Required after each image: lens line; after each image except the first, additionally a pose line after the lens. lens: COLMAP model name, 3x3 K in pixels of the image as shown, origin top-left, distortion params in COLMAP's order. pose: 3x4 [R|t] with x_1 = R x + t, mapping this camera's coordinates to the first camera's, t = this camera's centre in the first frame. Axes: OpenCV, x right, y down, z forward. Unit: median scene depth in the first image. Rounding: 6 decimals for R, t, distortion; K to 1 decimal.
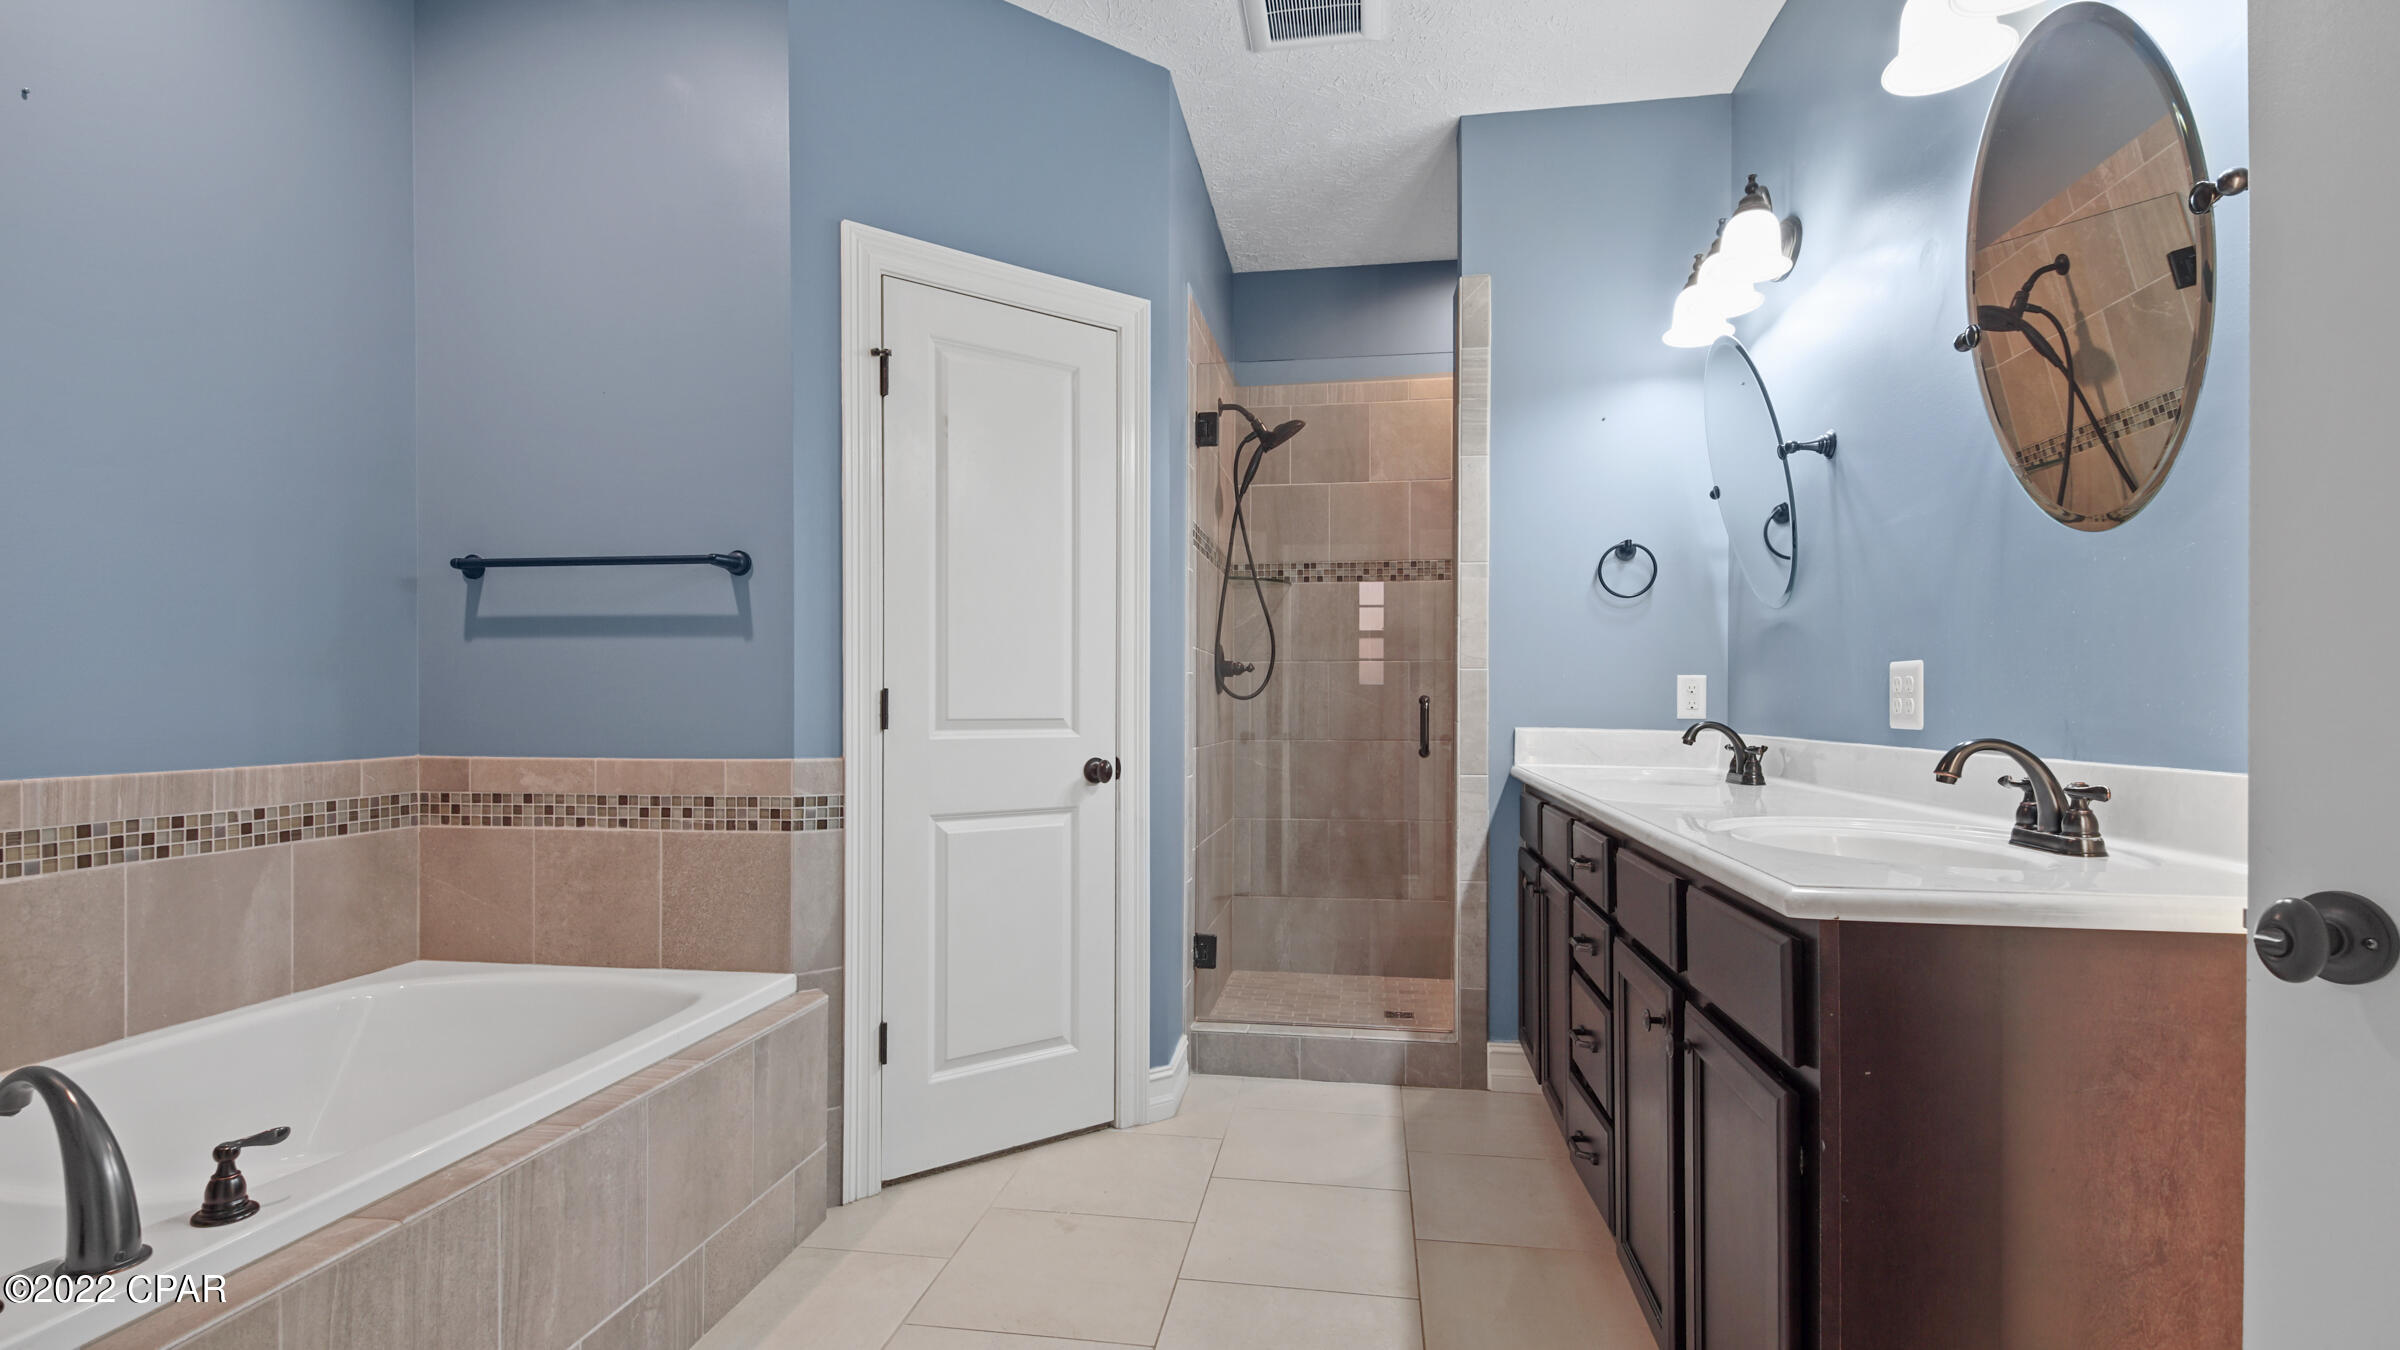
lens RADIAL K [[1077.4, 0, 1214.9], [0, 1077.4, 717.1], [0, 0, 1]] dist [0.040560, -0.025023]
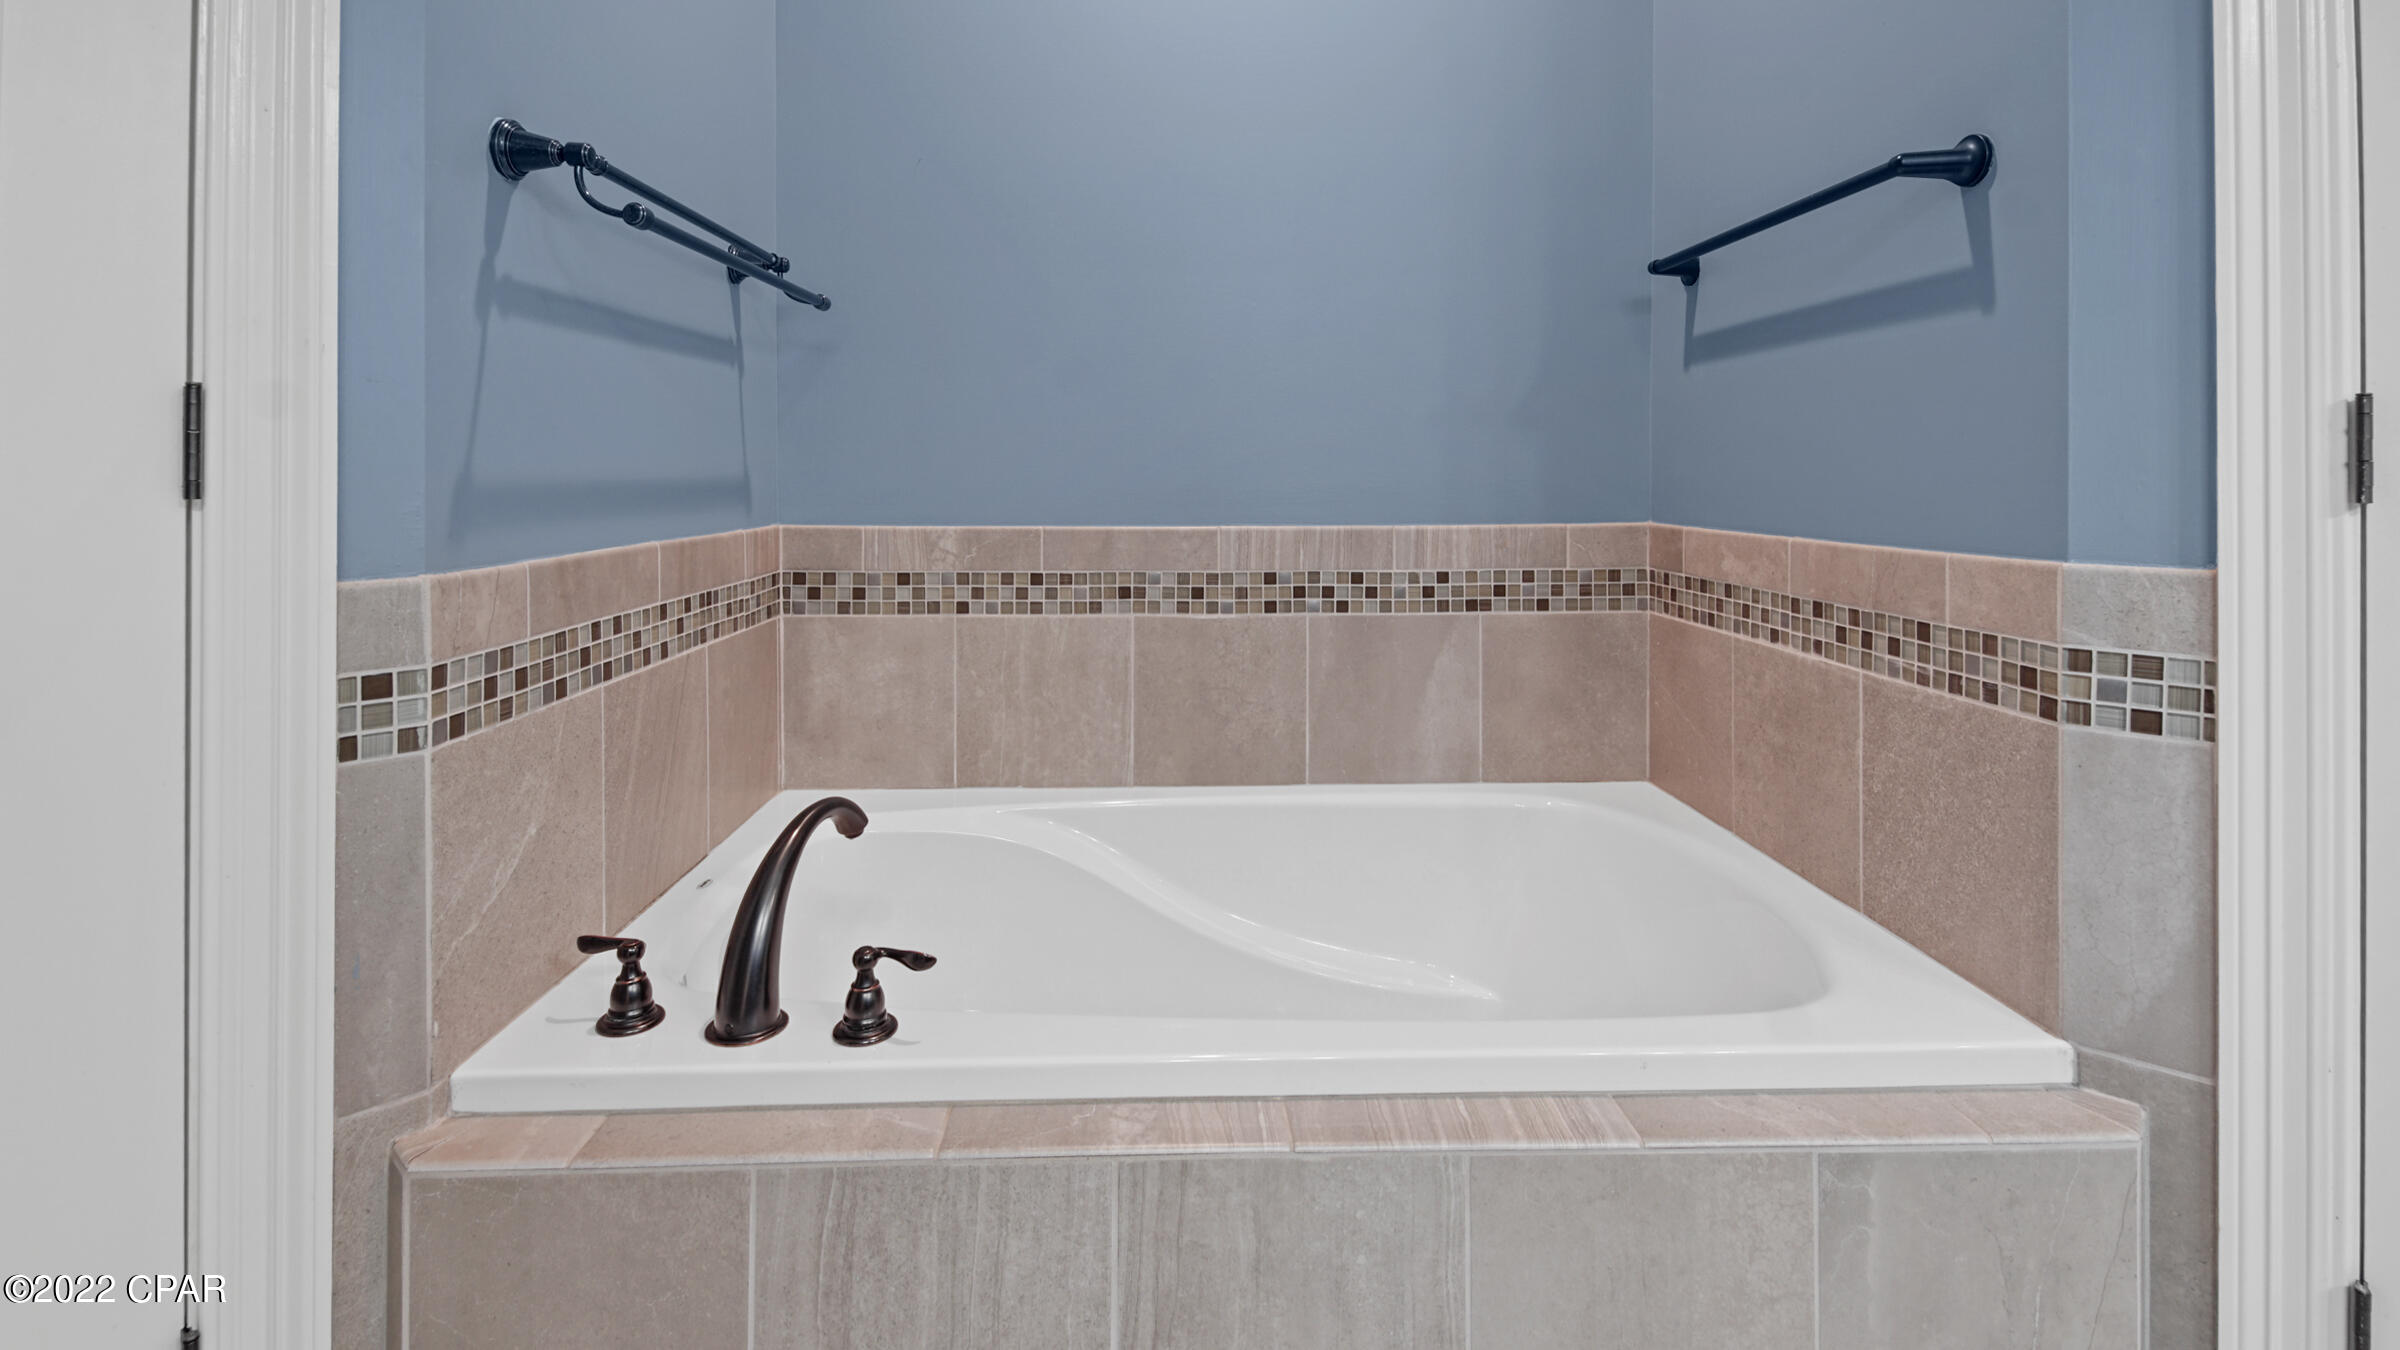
lens RADIAL K [[1113.2, 0, 1195.1], [0, 1113.2, 475.1], [0, 0, 1]] dist [0.037100, -0.017051]
pose [[0.169960, -0.002360, -0.985448, 0.014978], [-0.006997, 0.999969, -0.003602, 0.007313], [0.985426, 0.007508, 0.169938, 0.632169]]
